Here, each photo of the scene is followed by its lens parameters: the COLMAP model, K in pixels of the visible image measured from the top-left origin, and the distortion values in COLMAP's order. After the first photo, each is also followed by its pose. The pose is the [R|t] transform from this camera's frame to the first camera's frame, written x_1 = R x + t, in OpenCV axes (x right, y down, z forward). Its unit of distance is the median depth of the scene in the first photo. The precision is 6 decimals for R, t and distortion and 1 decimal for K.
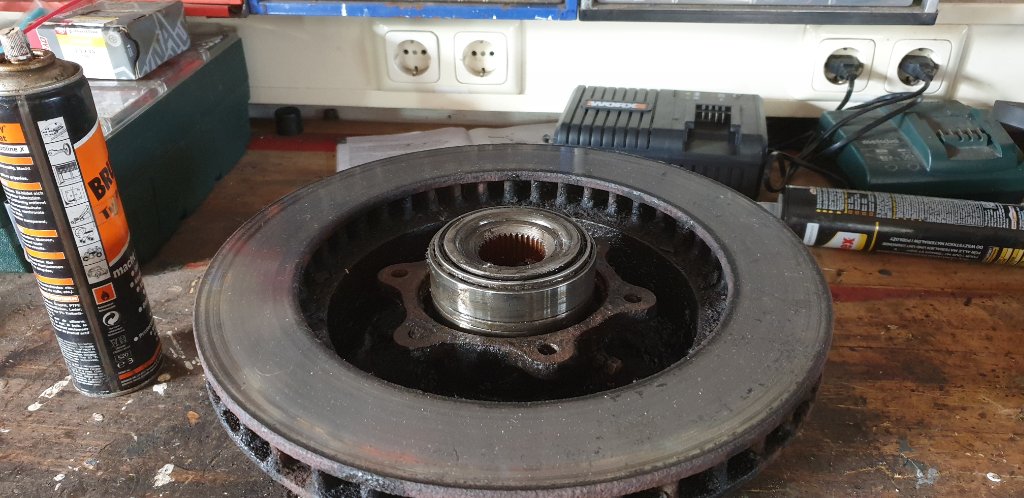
lens RADIAL K [[814.8, 0, 512.0], [0, 814.8, 249.0], [0, 0, 1]] dist [-0.092650, 0.150623]
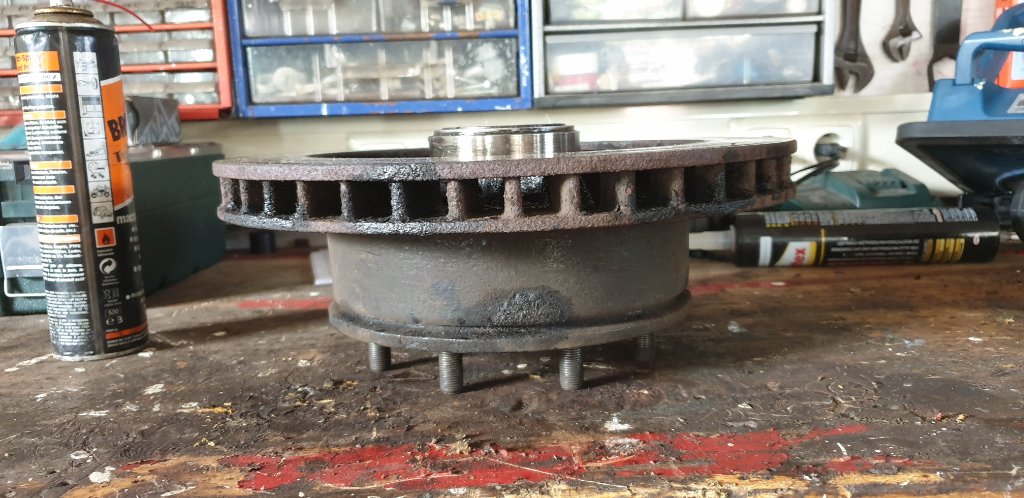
lens RADIAL K [[814.8, 0, 512.0], [0, 814.8, 249.0], [0, 0, 1]] dist [-0.092650, 0.150623]
pose [[0.995777, -0.043964, 0.080595, -0.073851], [0.070304, 0.929734, -0.361458, 0.476501], [-0.059041, 0.365597, 0.928899, 0.021773]]
